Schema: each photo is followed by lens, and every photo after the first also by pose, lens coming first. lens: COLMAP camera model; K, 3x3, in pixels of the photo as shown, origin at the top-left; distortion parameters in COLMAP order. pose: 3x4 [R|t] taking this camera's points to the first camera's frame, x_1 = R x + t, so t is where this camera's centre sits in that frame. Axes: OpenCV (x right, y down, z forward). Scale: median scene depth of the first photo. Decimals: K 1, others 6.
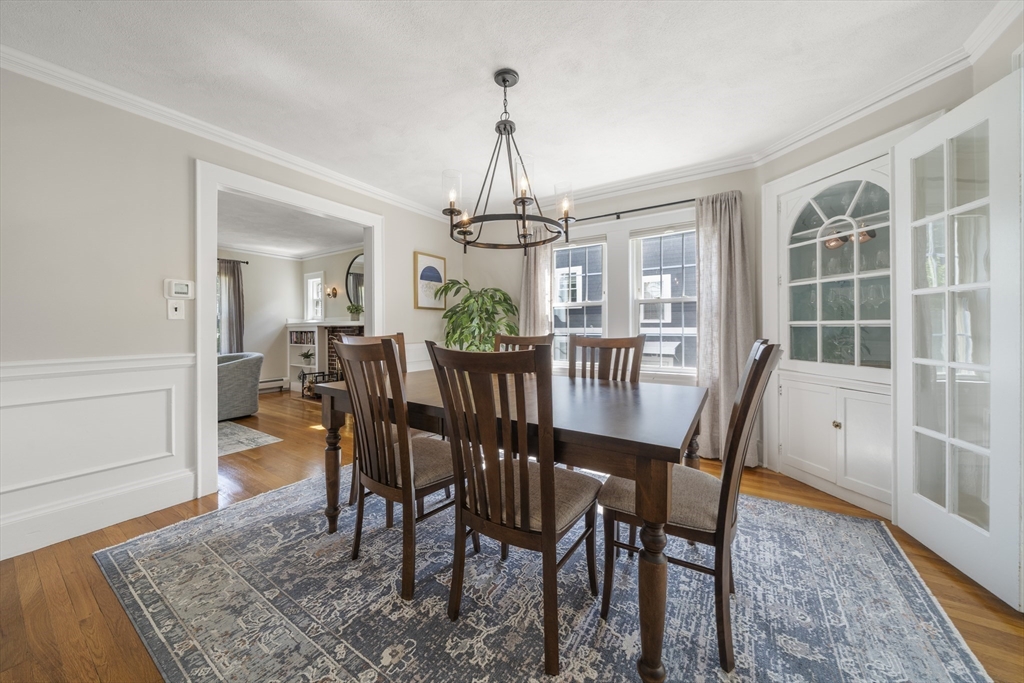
lens RADIAL K [[358.6, 0, 501.1], [0, 358.6, 324.4], [0, 0, 1]] dist [-0.007661, -0.000137]
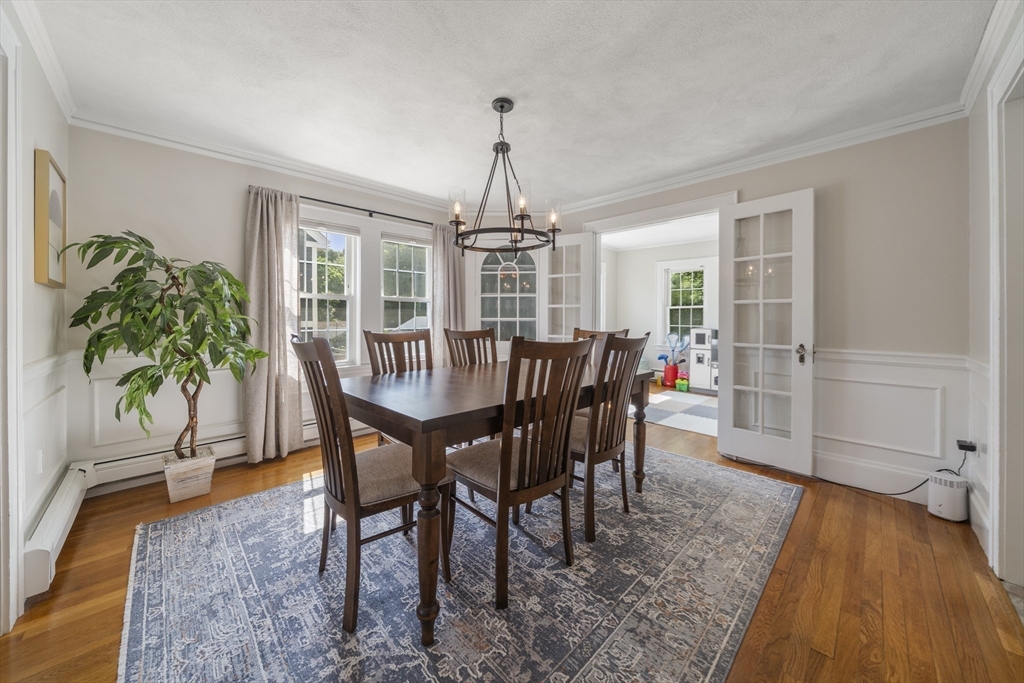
lens RADIAL K [[358.6, 0, 505.8], [0, 358.6, 320.2], [0, 0, 1]] dist [-0.007661, -0.000137]
pose [[0.220578, -0.002001, 0.975367, -1.405639], [-0.002883, 0.999992, 0.002703, -0.007382], [-0.975365, -0.003408, 0.220570, 0.948576]]
